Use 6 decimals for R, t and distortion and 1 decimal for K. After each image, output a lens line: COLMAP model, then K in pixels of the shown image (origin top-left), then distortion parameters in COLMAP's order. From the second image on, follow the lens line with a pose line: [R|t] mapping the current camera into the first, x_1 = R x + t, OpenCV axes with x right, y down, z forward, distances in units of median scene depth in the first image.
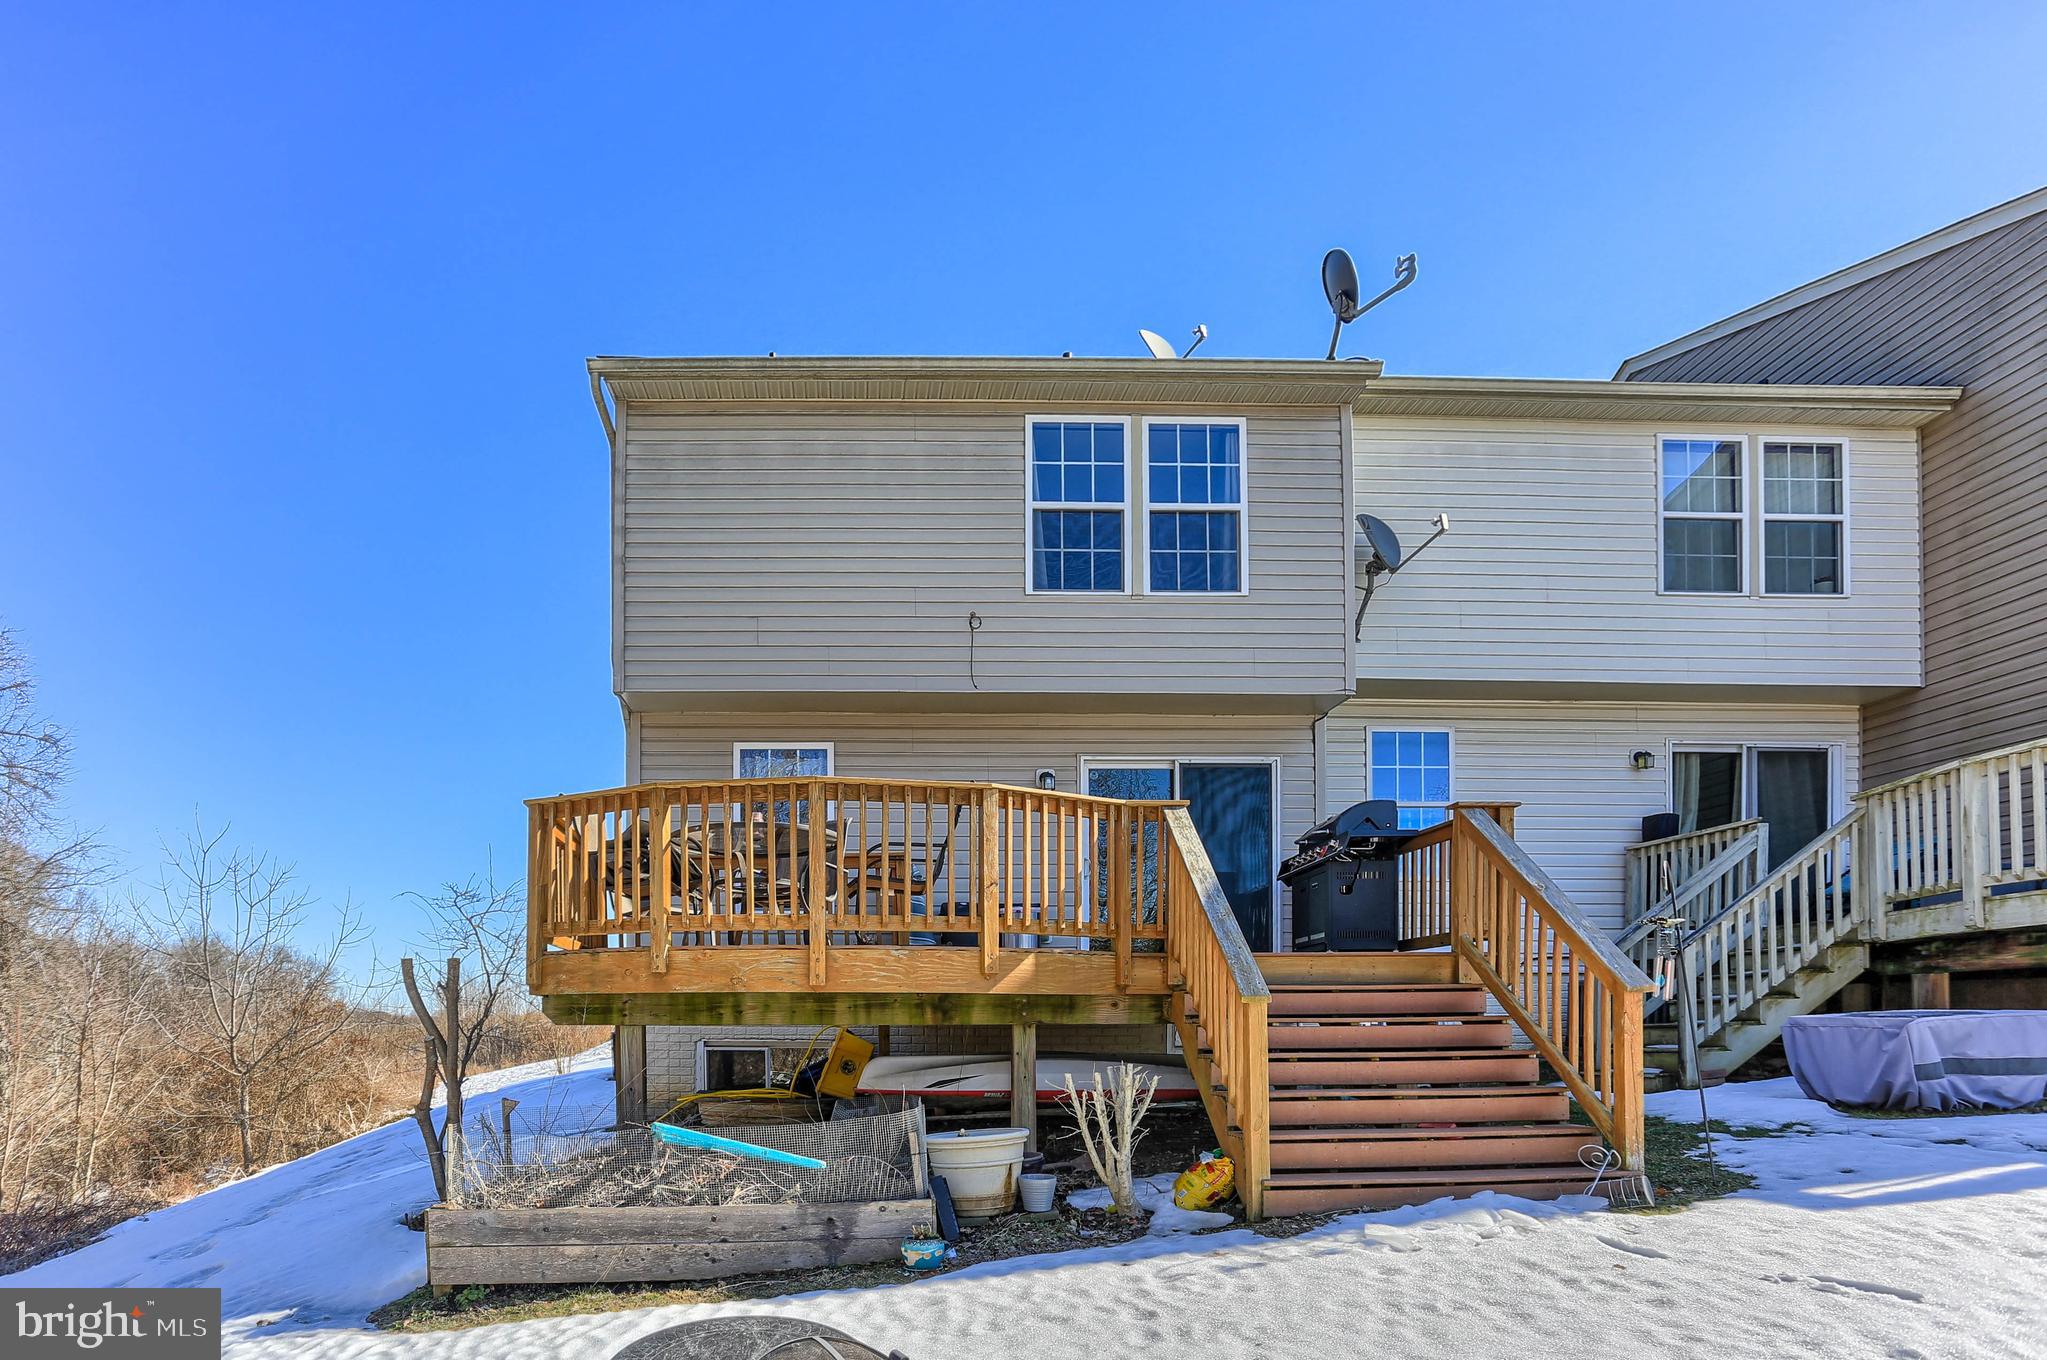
lens RADIAL K [[1030.0, 0, 992.3], [0, 1030.0, 682.9], [0, 0, 1]] dist [-0.036281, 0.015998]
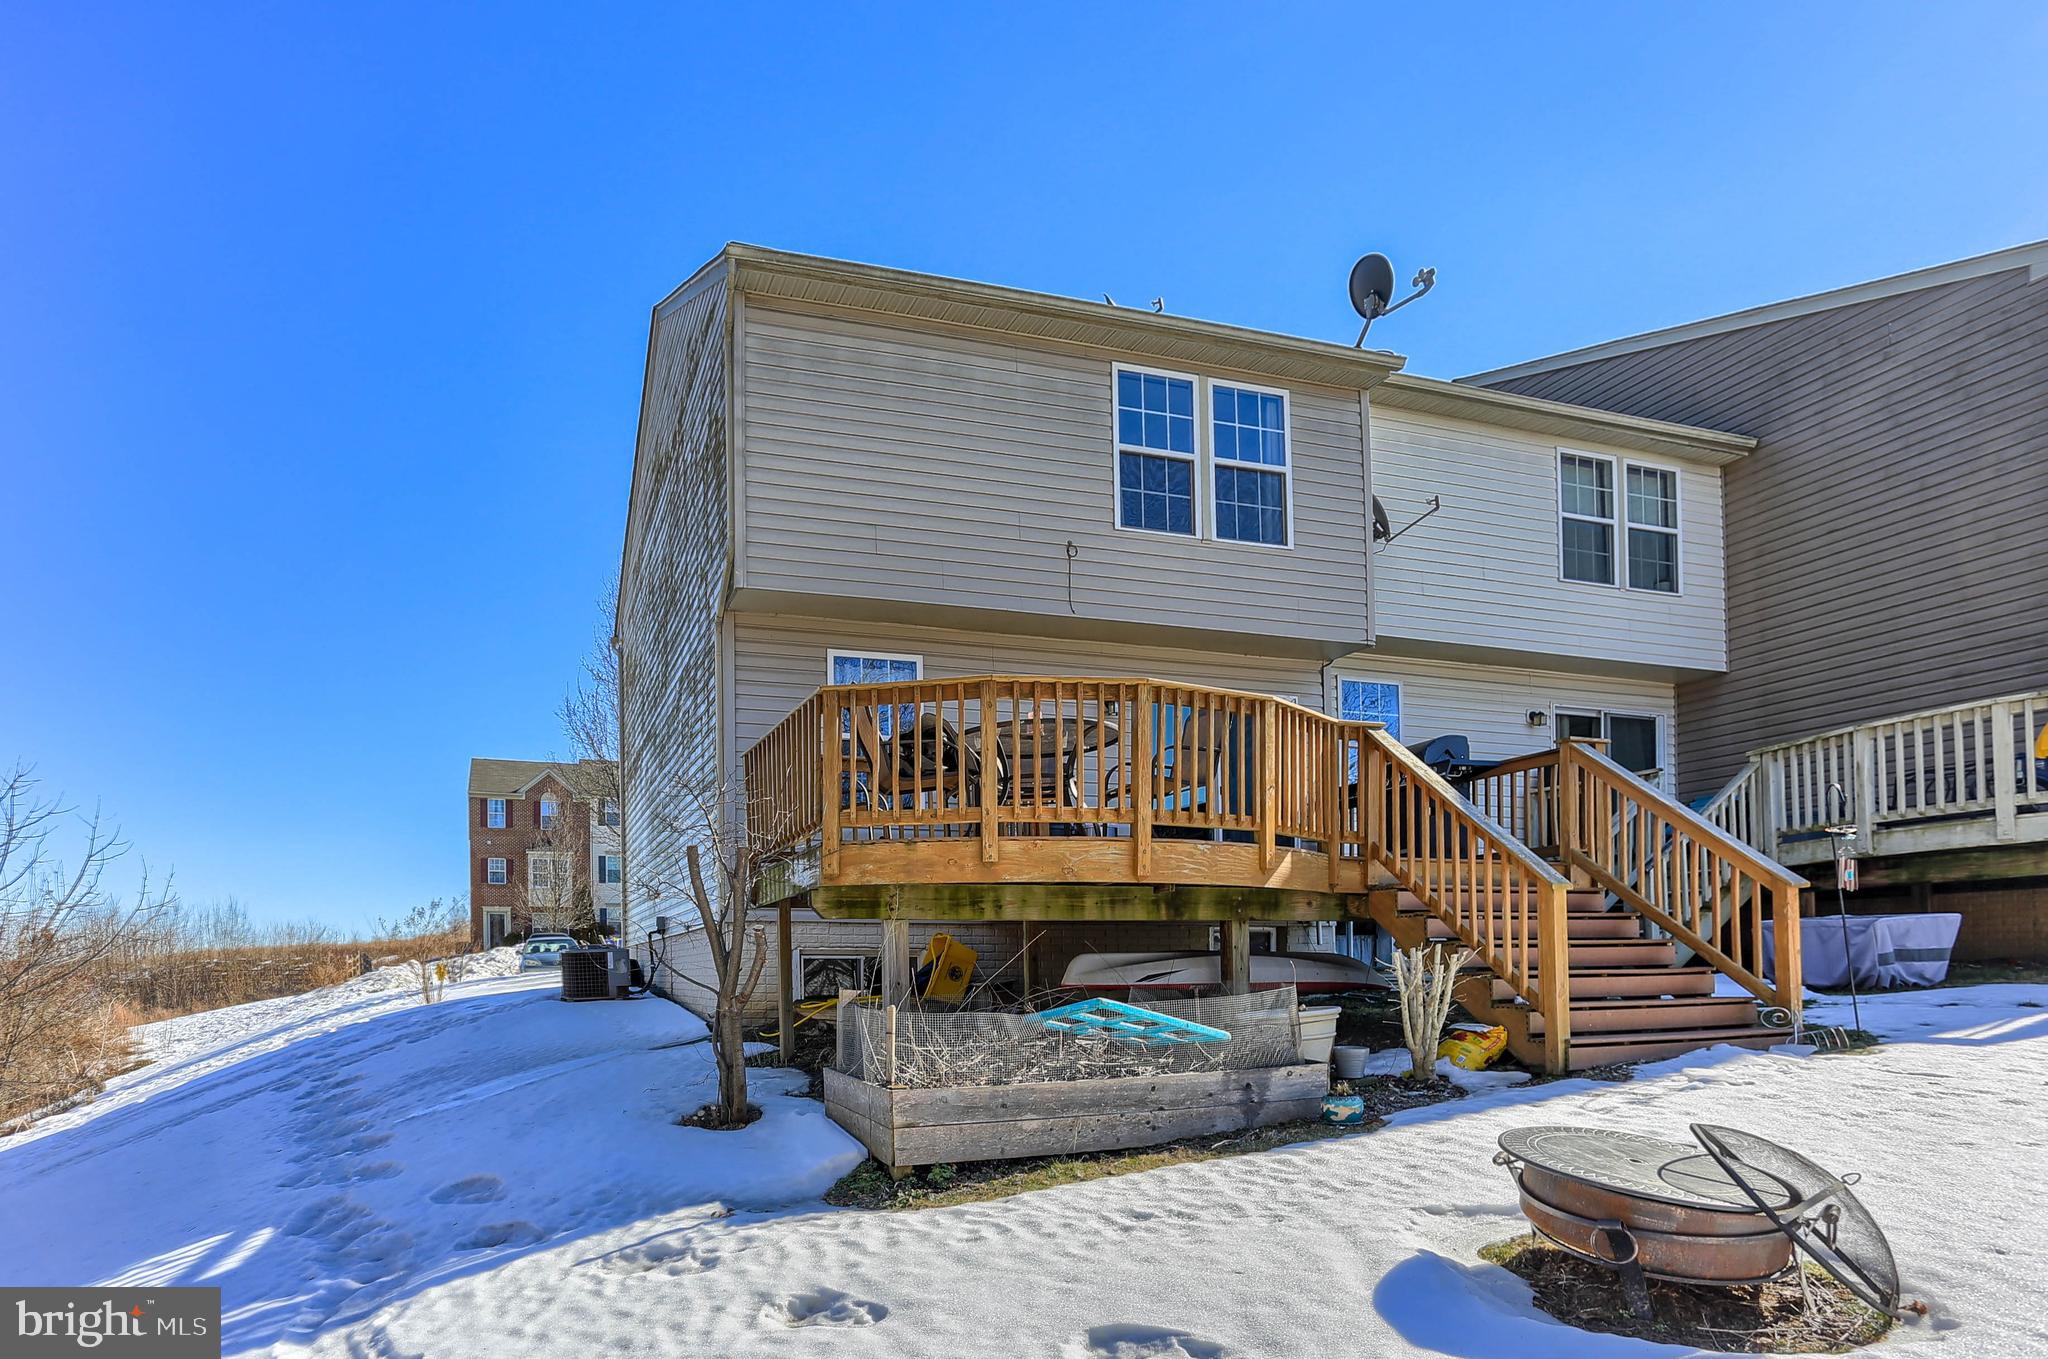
lens RADIAL K [[1010.0, 0, 1003.3], [0, 1010.0, 611.9], [0, 0, 1]] dist [-0.024623, 0.006192]
pose [[0.968512, 0.078129, 0.236392, -0.311301], [-0.074881, 0.996934, -0.022702, 0.030928], [-0.237441, 0.004286, 0.971393, 0.011732]]
